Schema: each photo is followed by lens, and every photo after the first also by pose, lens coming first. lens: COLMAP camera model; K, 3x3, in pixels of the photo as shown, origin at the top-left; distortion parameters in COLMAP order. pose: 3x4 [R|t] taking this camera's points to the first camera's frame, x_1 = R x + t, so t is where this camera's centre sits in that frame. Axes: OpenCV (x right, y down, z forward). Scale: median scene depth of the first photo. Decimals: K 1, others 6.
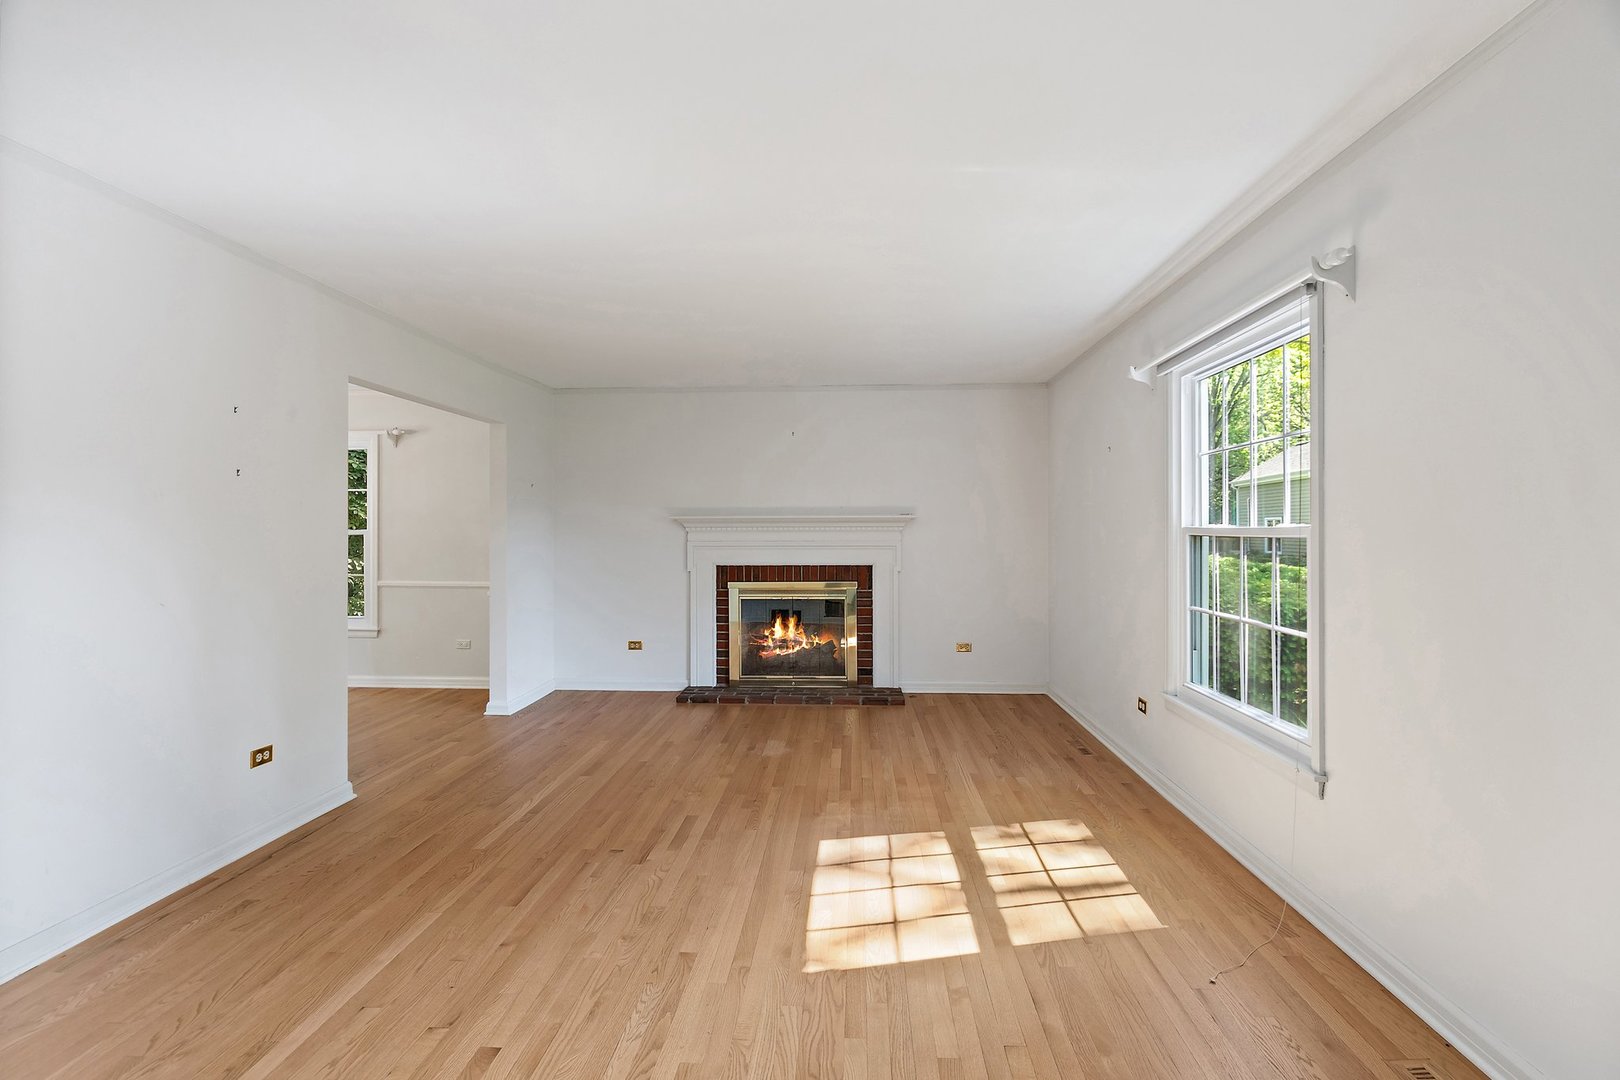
lens RADIAL K [[763.2, 0, 820.1], [0, 763.2, 527.9], [0, 0, 1]] dist [-0.001229, -0.000746]
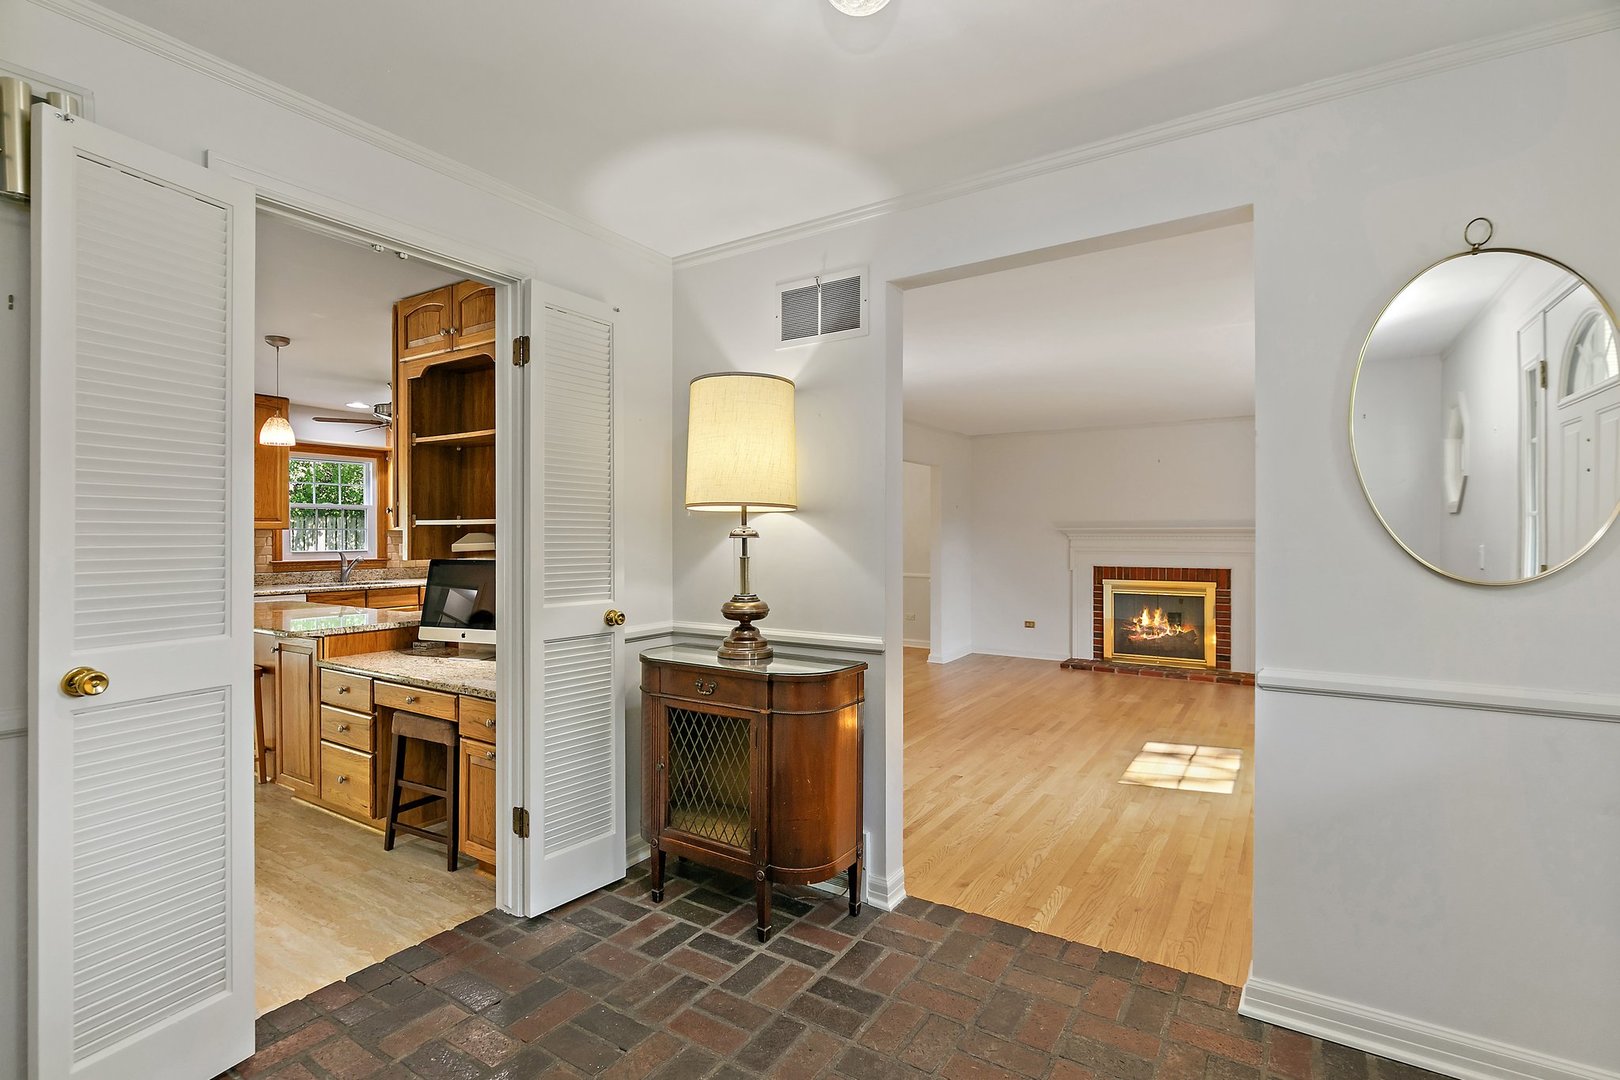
lens RADIAL K [[763.2, 0, 813.4], [0, 763.2, 541.2], [0, 0, 1]] dist [-0.001229, -0.000746]
pose [[0.867550, 0.008844, -0.497272, 0.096660], [-0.003489, 0.999926, 0.011696, -0.006428], [0.497338, -0.008412, 0.867516, -0.363835]]
